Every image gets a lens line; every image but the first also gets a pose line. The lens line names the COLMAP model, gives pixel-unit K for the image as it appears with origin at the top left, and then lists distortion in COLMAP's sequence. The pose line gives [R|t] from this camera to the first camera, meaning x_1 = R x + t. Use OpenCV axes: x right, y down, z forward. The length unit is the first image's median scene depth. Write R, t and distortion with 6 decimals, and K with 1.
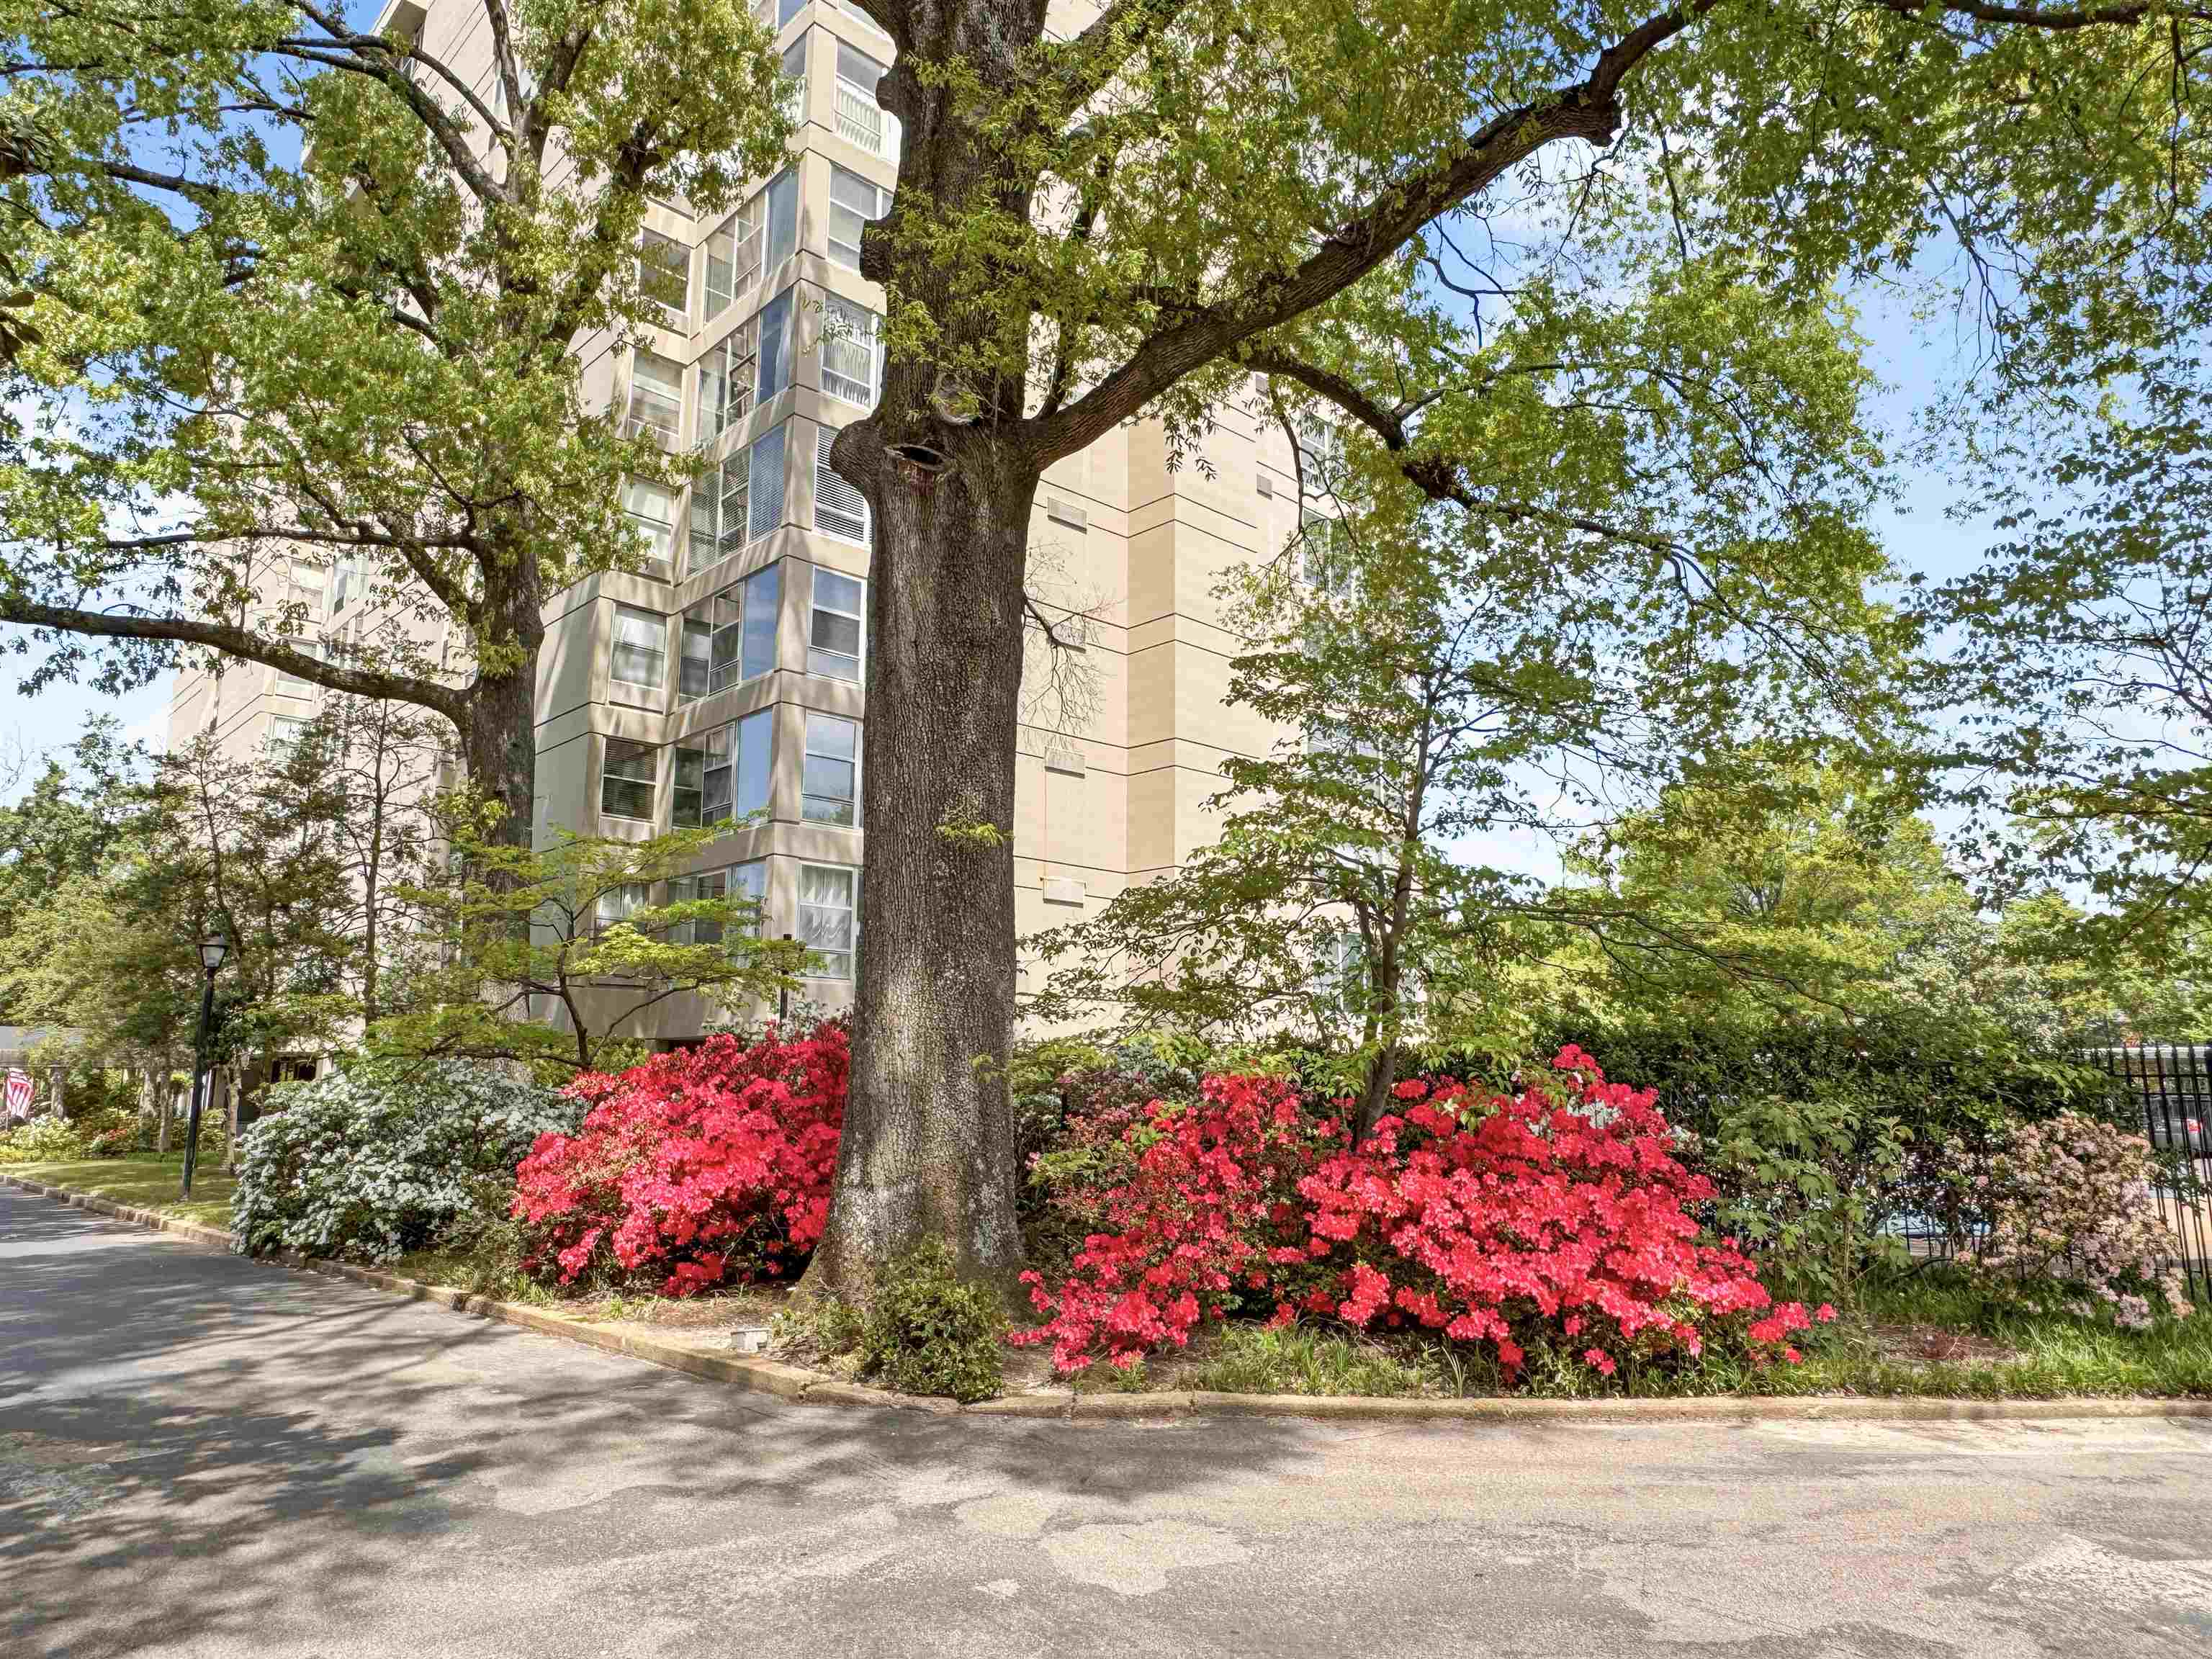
lens RADIAL K [[1415.5, 0, 1067.8], [0, 1415.5, 829.3], [0, 0, 1]] dist [-0.003045, -0.002953]
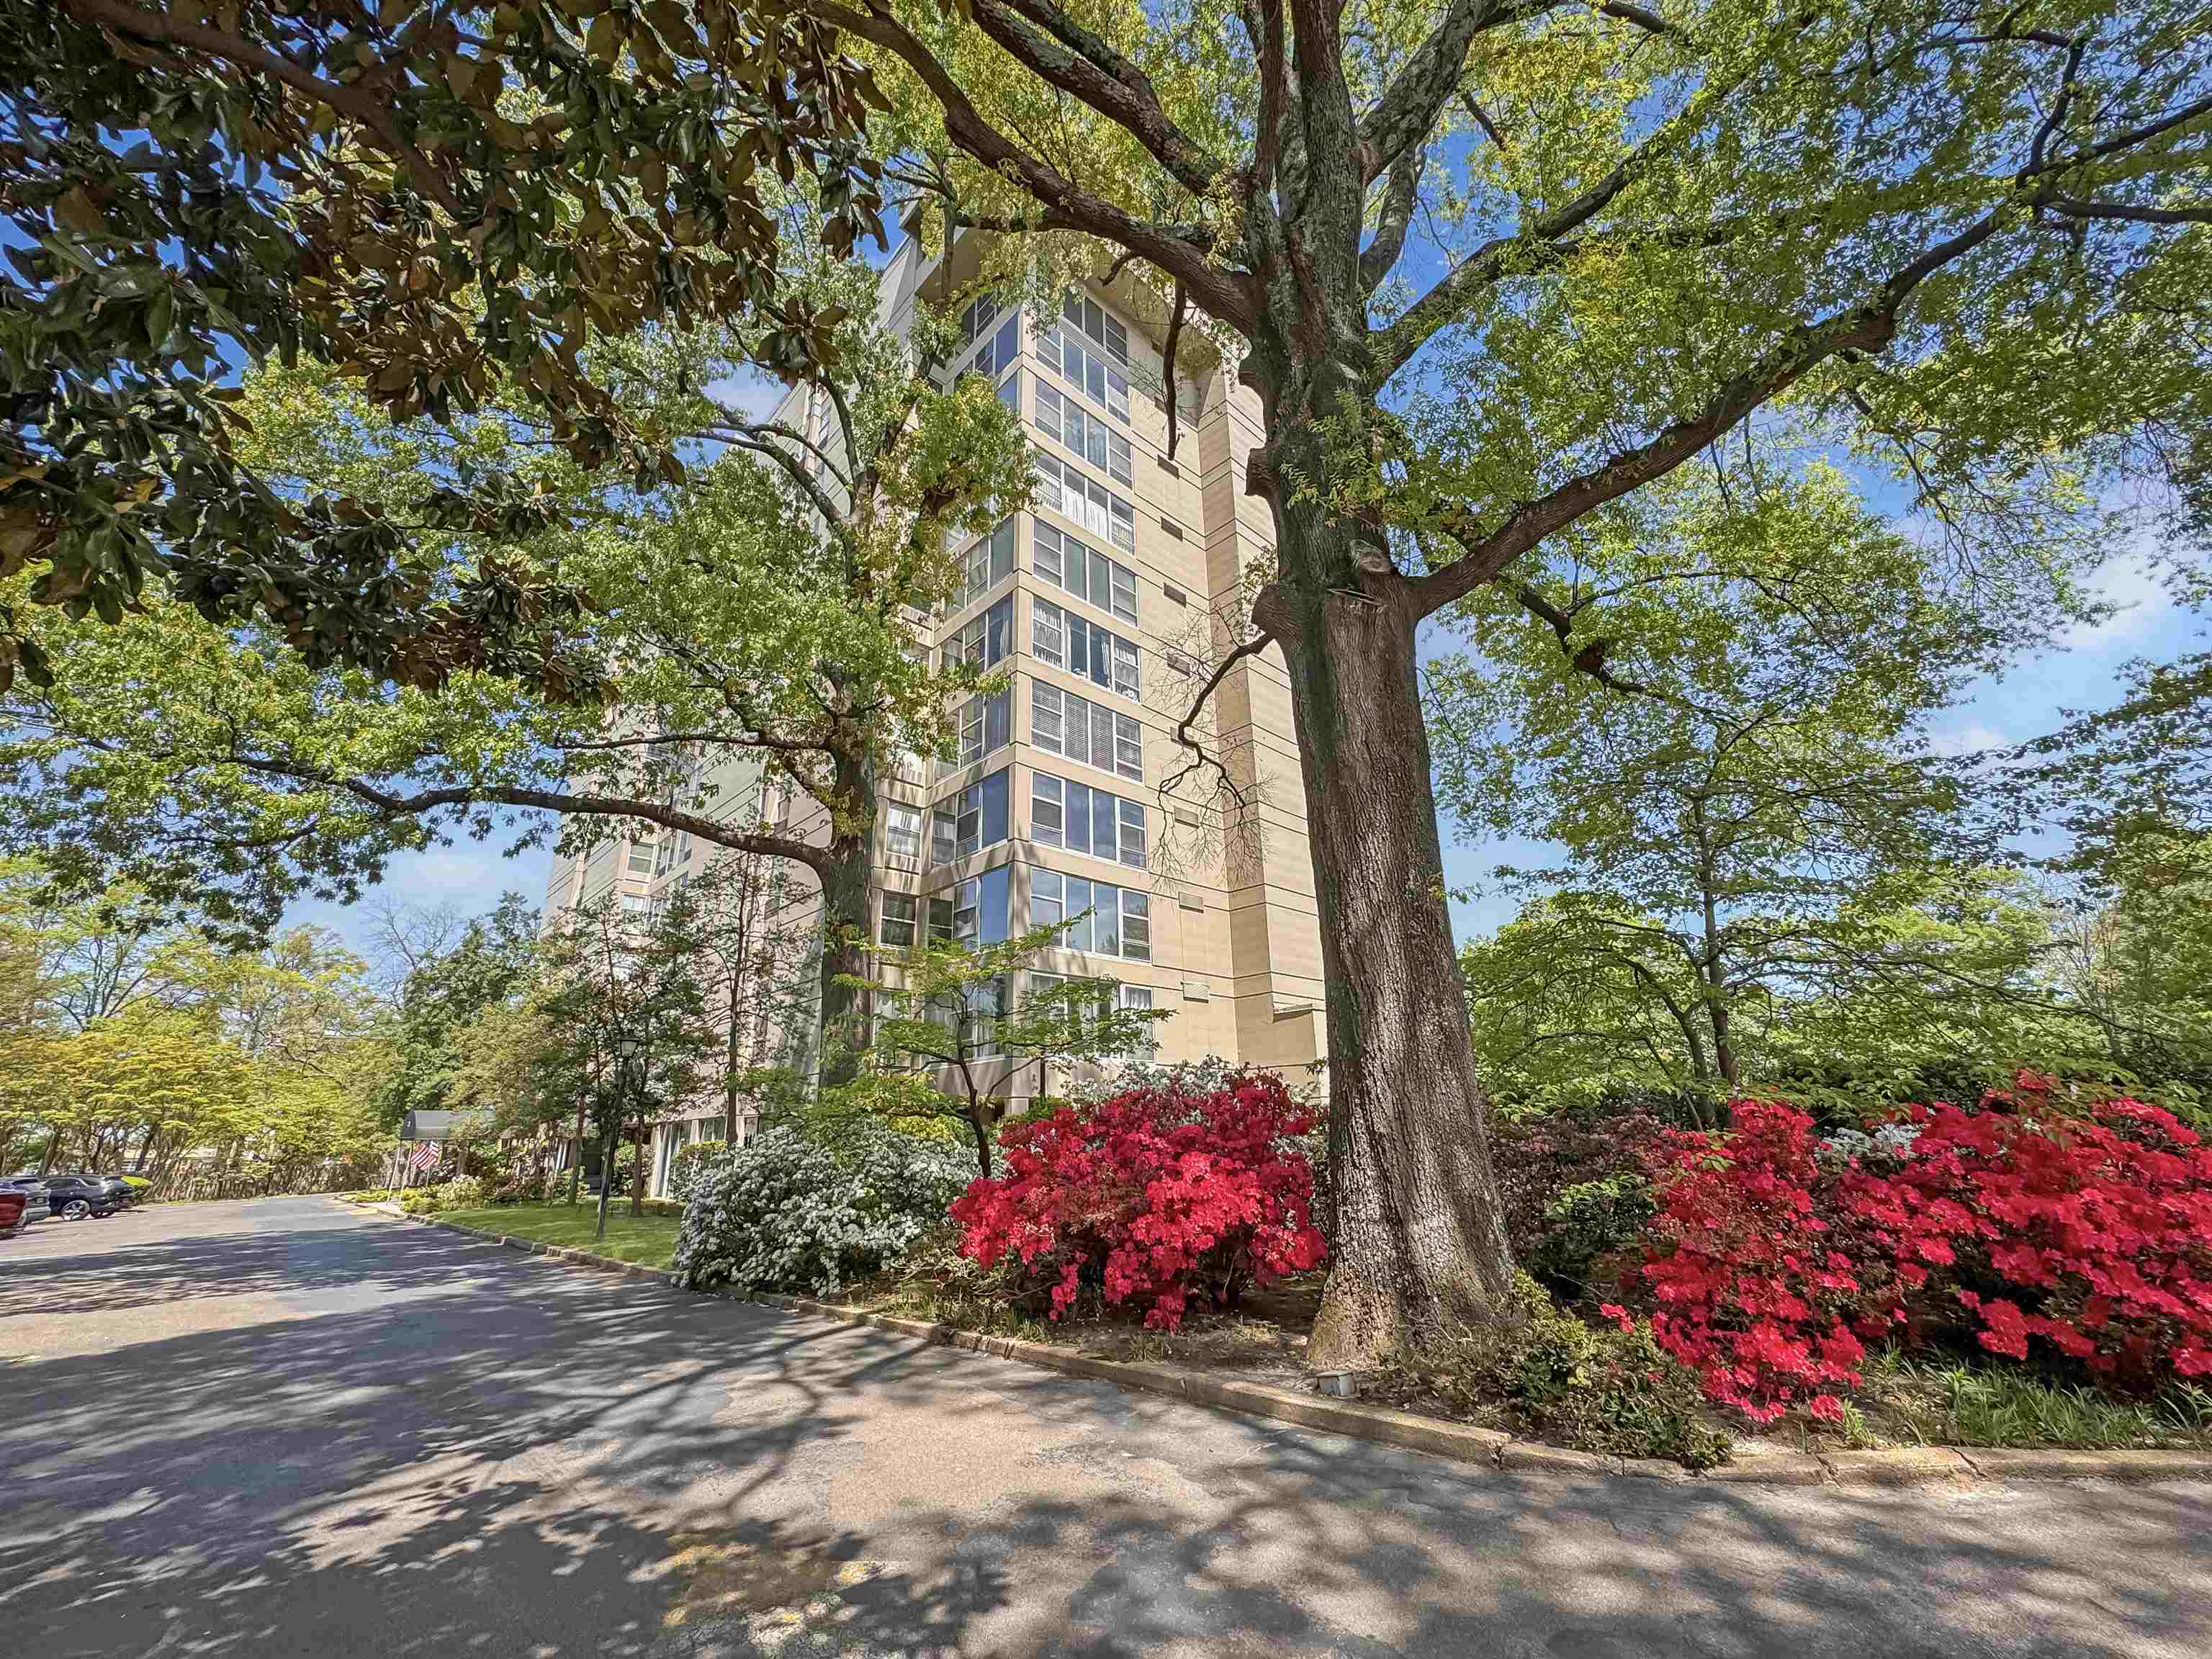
lens RADIAL K [[893.6, 0, 1106.0], [0, 893.6, 829.5], [0, 0, 1]] dist [-0.002184, -0.000222]
pose [[0.999642, -0.024172, 0.011503, -0.137444], [0.025623, 0.988381, -0.149822, 0.020047], [-0.007748, 0.150063, 0.988646, 0.106523]]
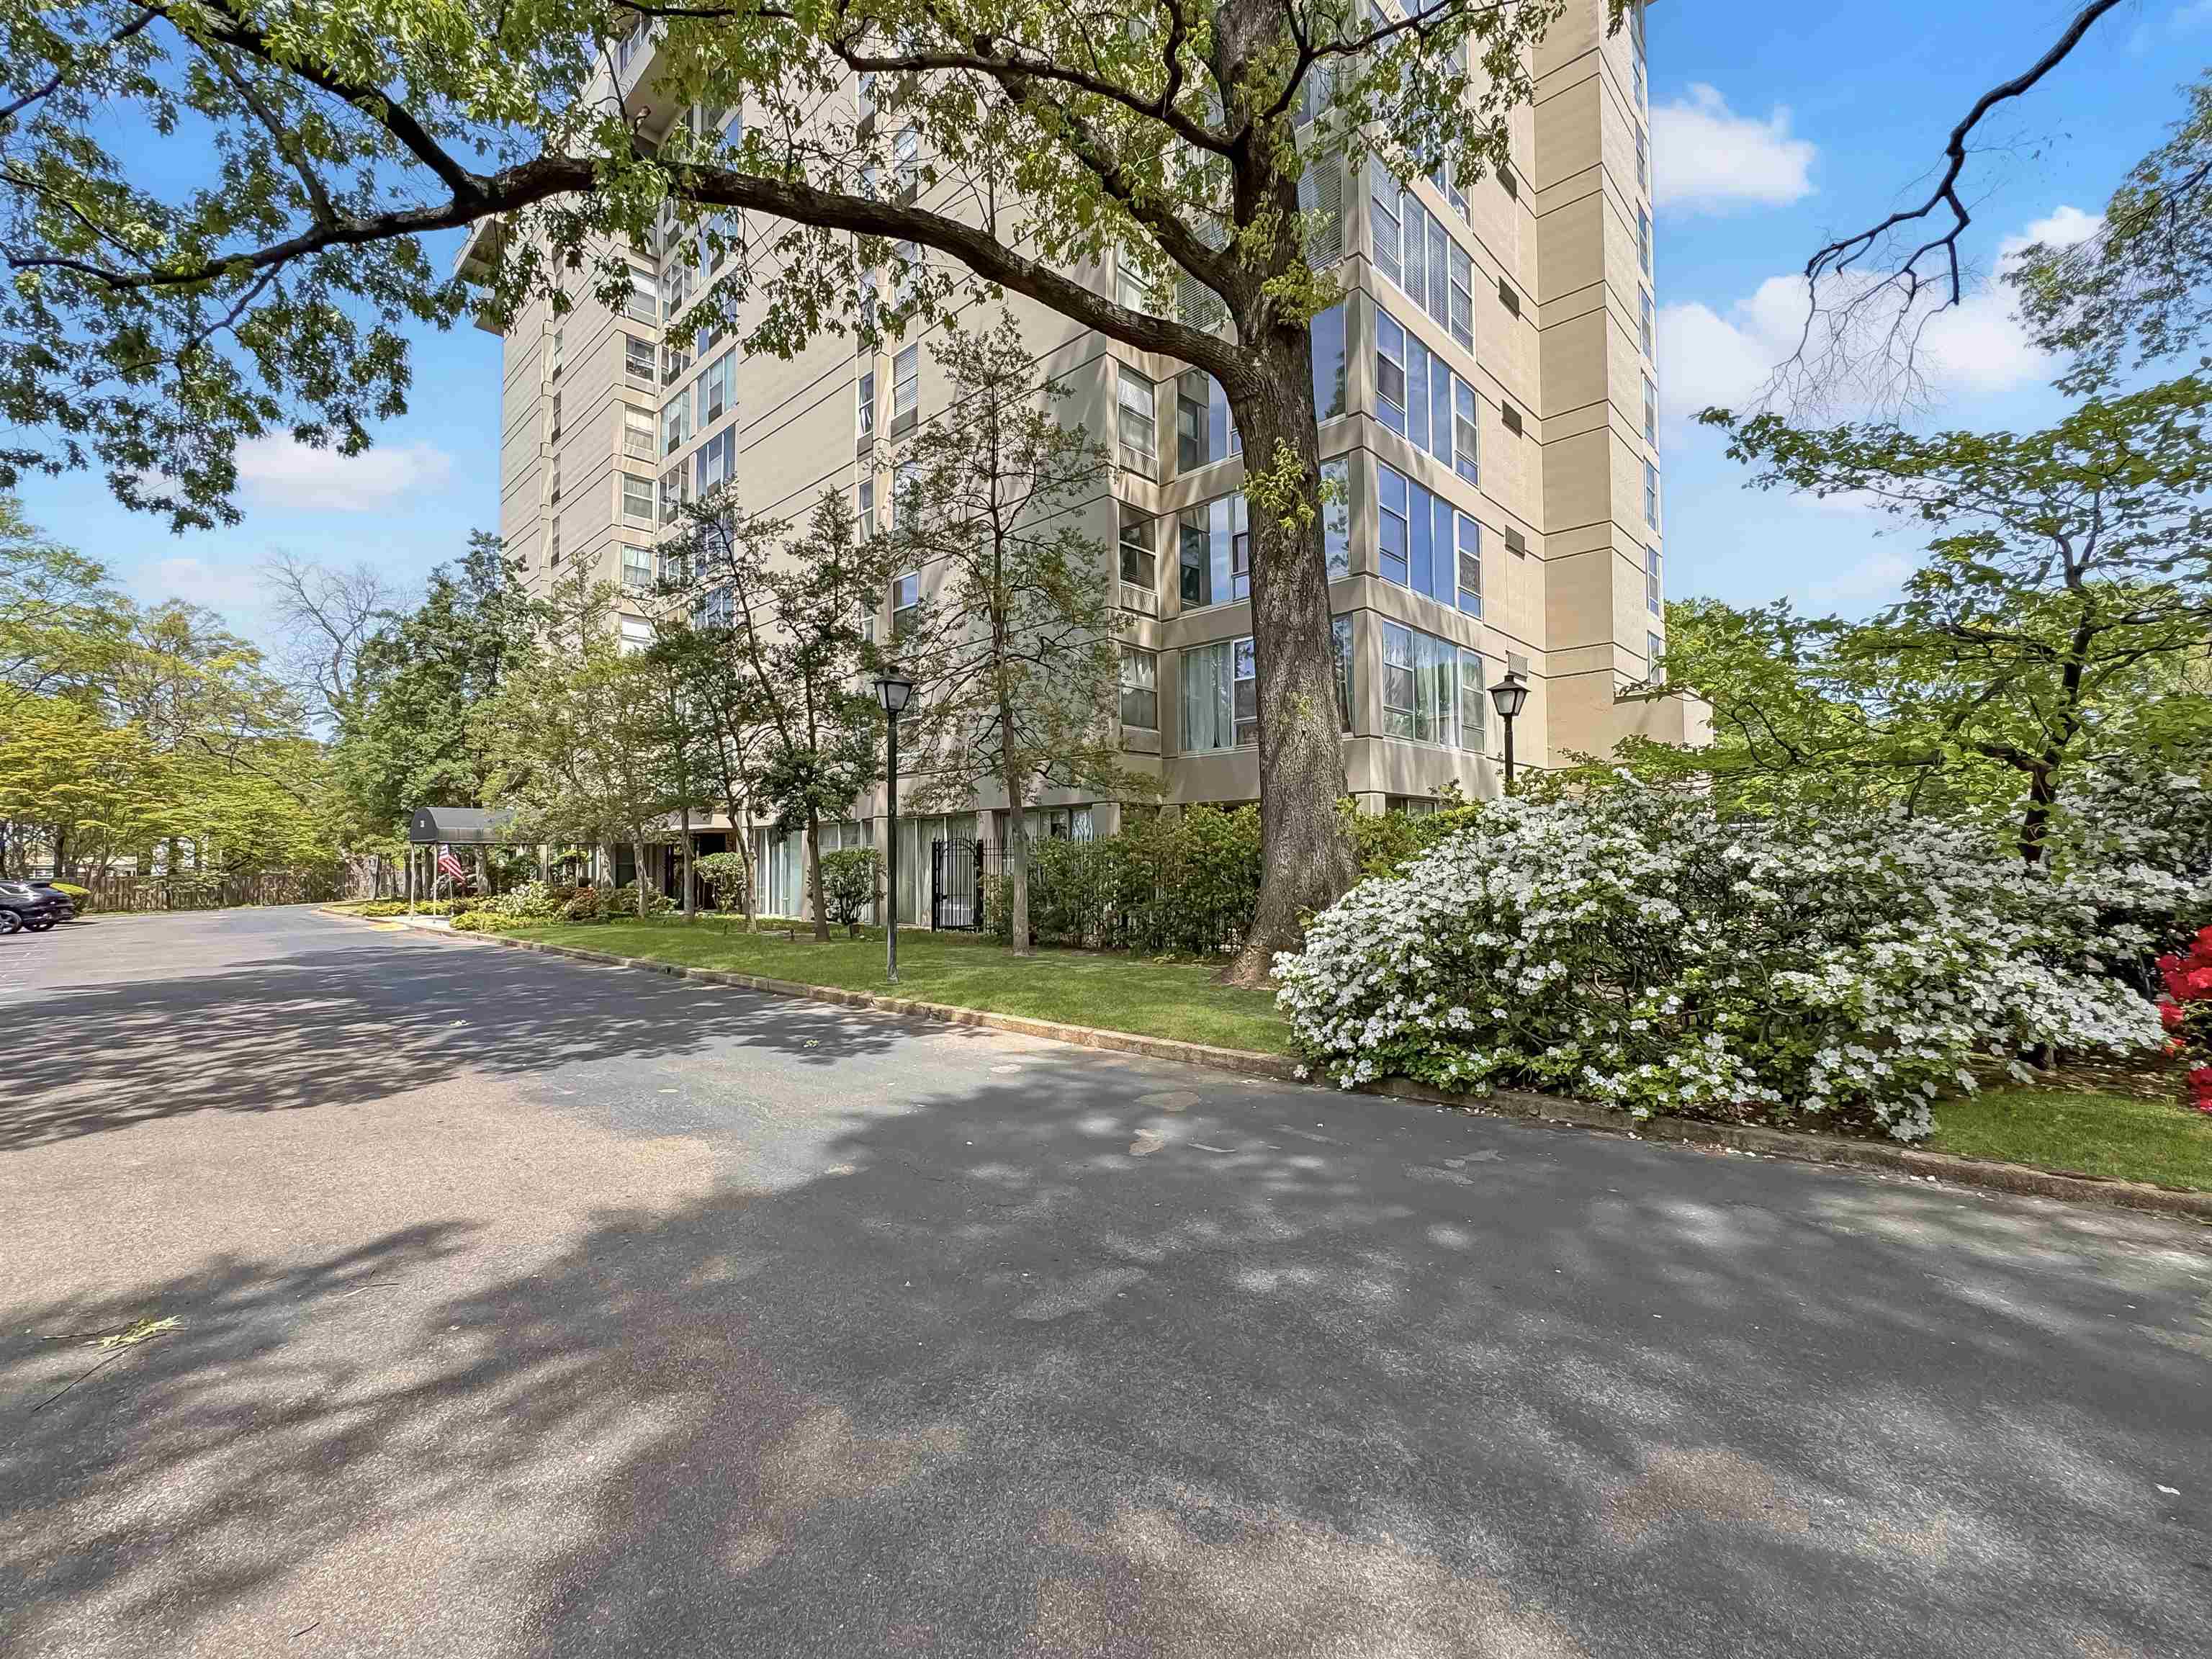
lens RADIAL K [[944.0, 0, 1106.0], [0, 944.0, 829.5], [0, 0, 1]] dist [-0.003199, 0.000365]
pose [[0.998303, -0.012104, 0.056963, -0.504190], [0.003304, 0.988357, 0.152116, 0.081408], [-0.058141, -0.151670, 0.986720, 0.421262]]
